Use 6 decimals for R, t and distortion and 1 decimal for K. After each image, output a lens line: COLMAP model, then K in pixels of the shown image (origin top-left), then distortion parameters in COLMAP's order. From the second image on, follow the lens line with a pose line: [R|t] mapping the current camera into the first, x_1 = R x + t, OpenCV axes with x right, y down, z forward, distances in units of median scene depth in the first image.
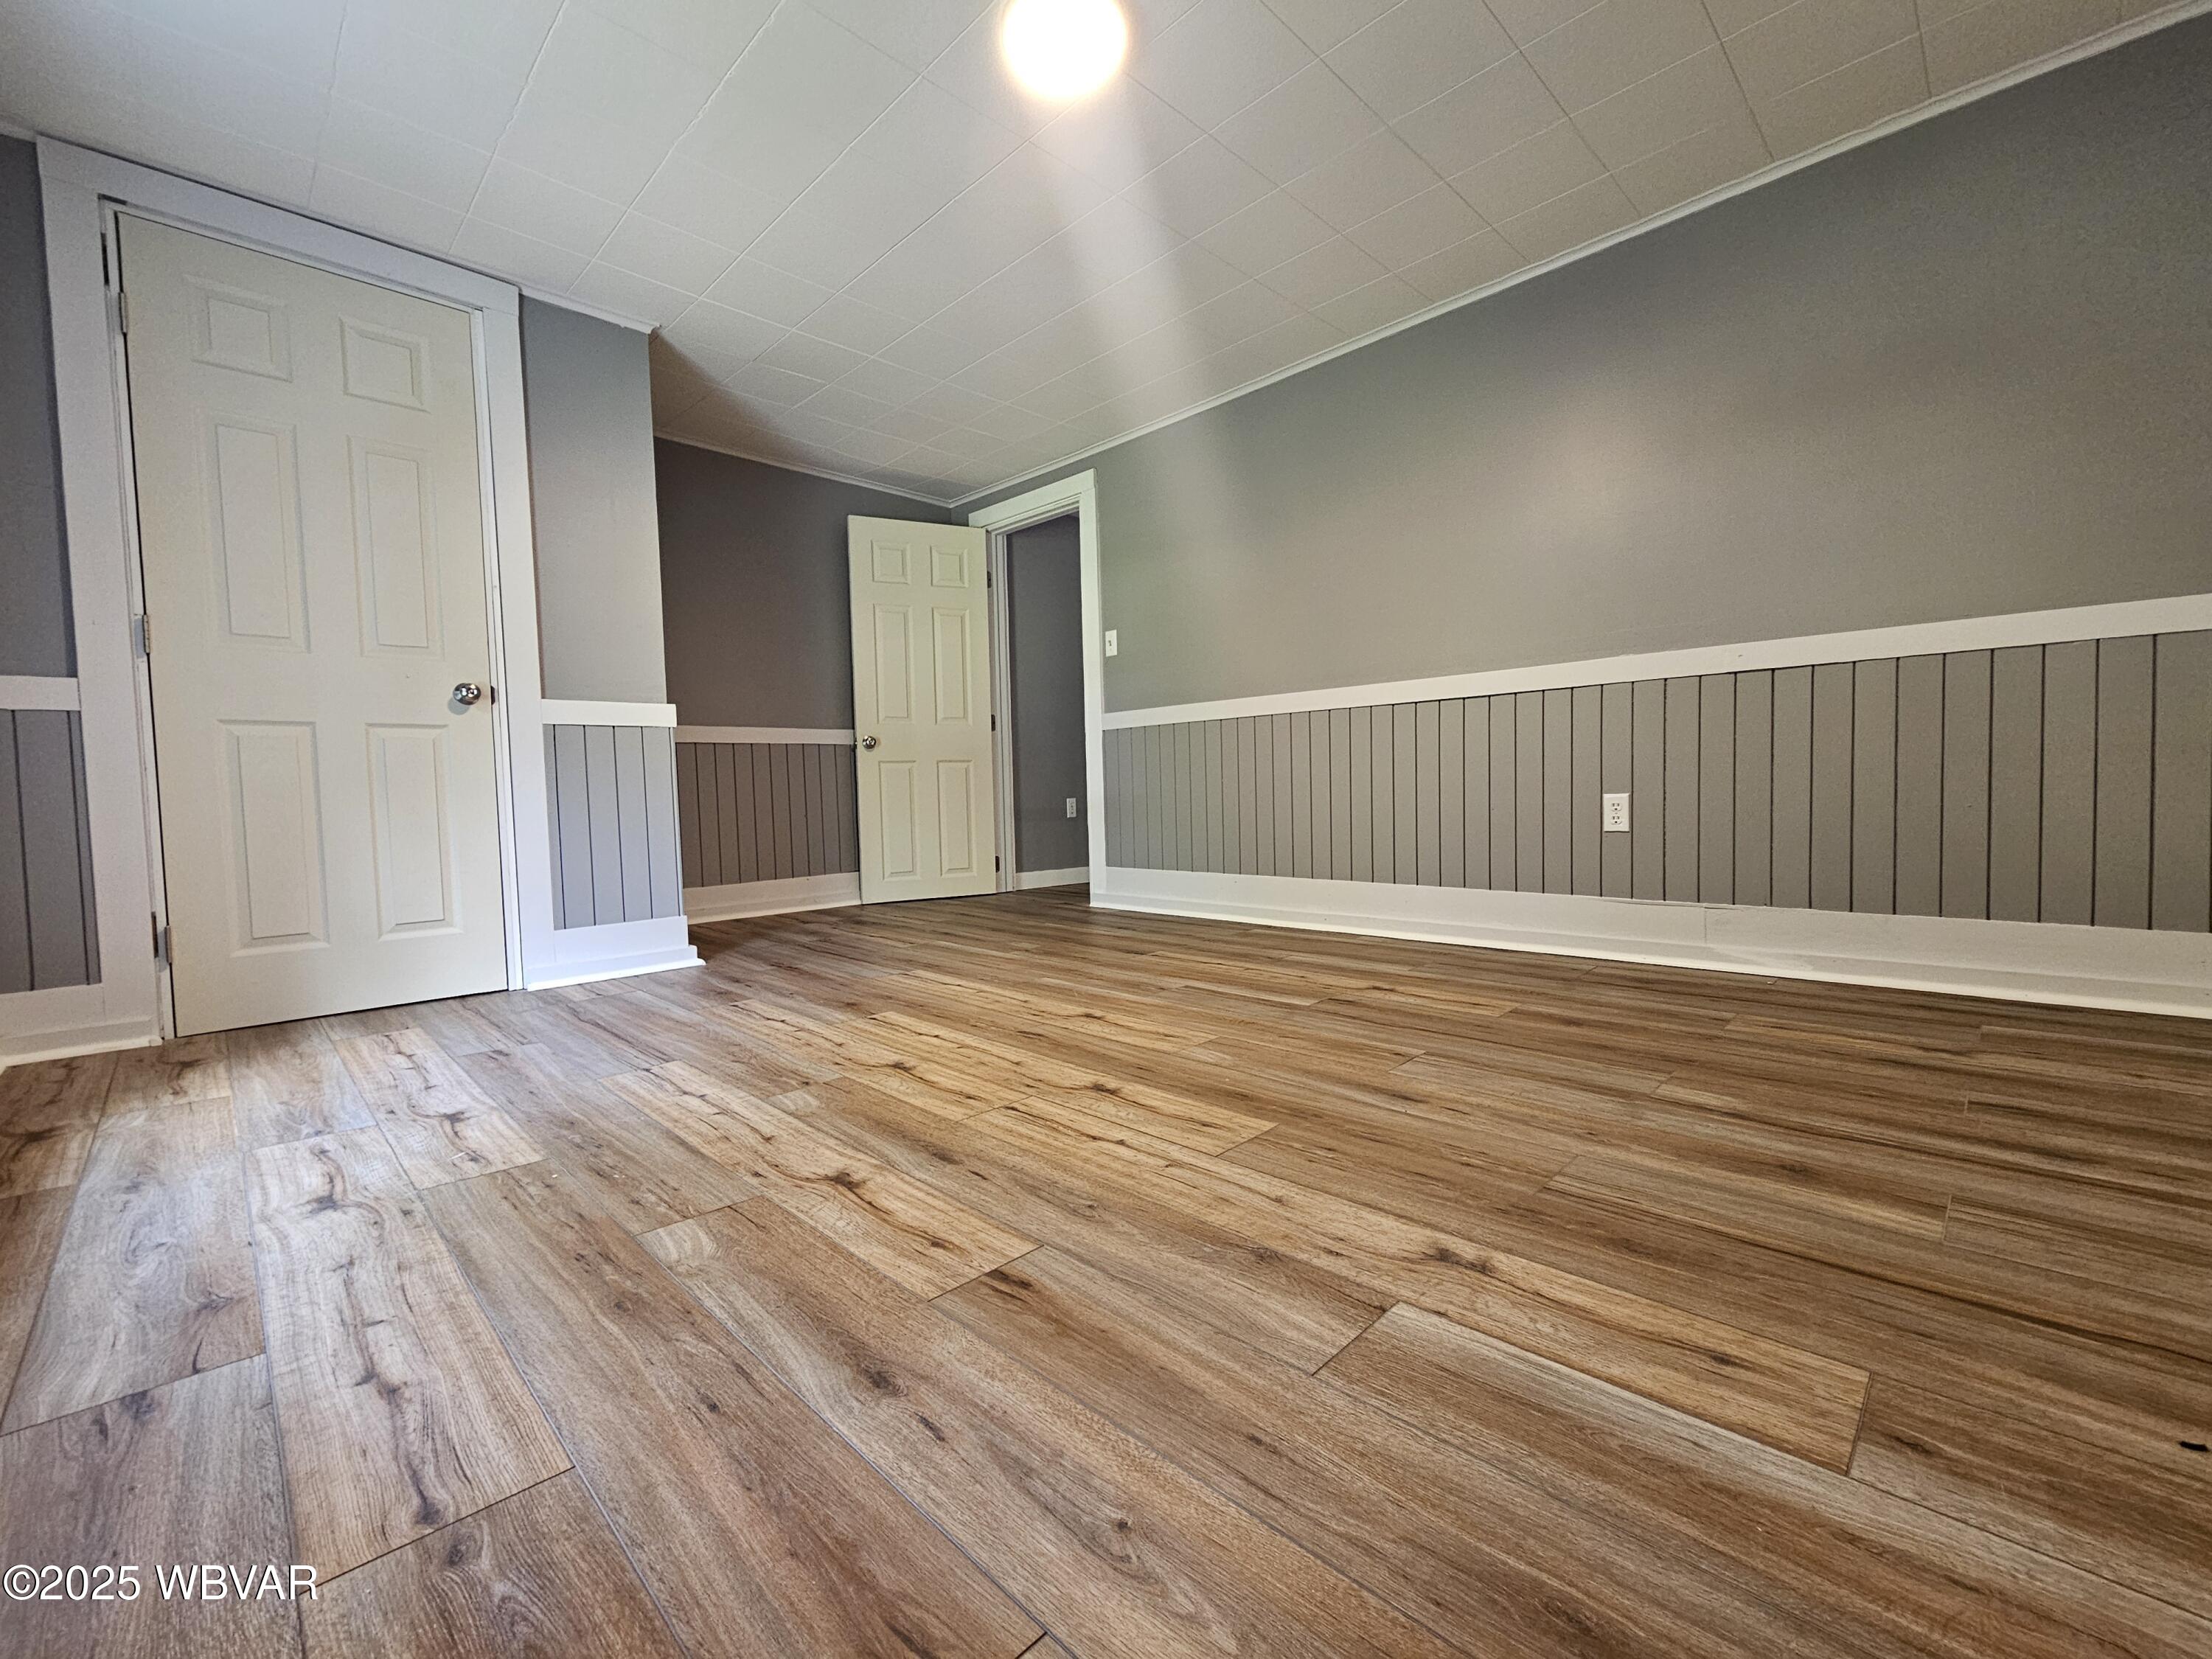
lens RADIAL K [[908.9, 0, 1106.7], [0, 908.9, 830.5], [0, 0, 1]] dist [0.001472, 0.000177]
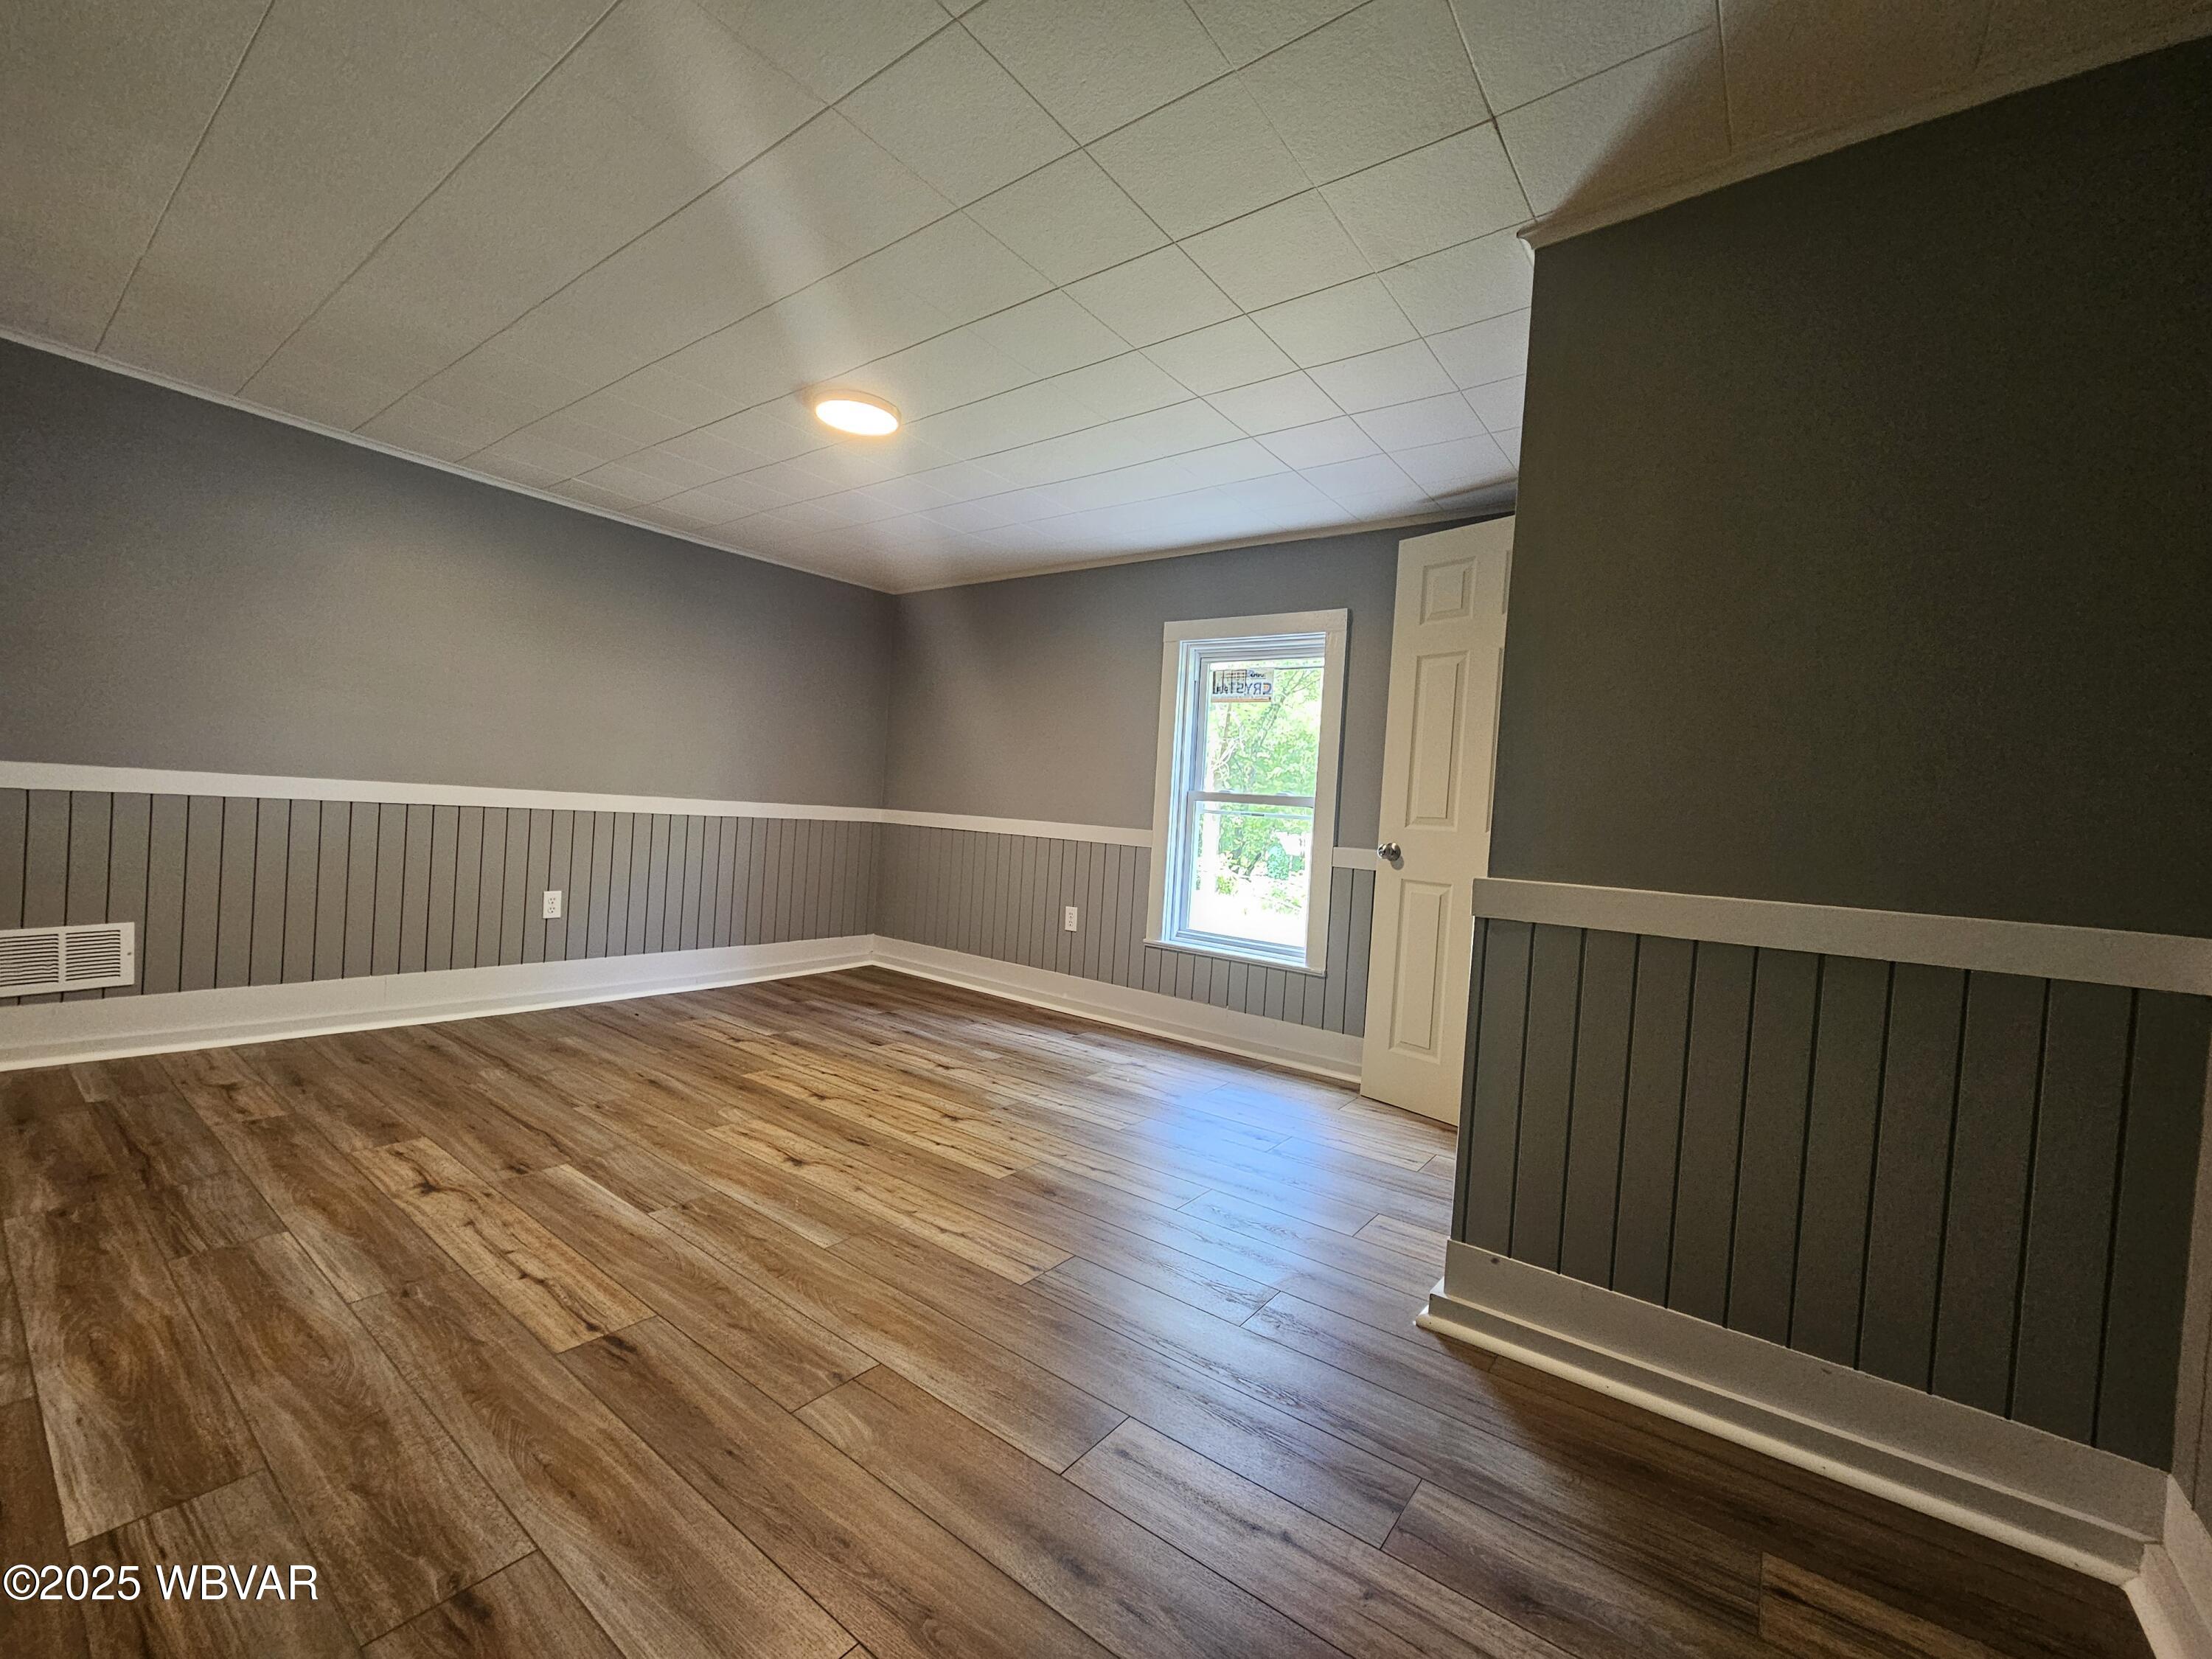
lens RADIAL K [[908.9, 0, 1104.7], [0, 908.9, 828.7], [0, 0, 1]] dist [0.001472, 0.000177]
pose [[-0.989850, -0.033352, -0.138150, -0.297554], [-0.043085, 0.996750, 0.068067, -0.375438], [0.135431, 0.073328, -0.988070, 2.891259]]
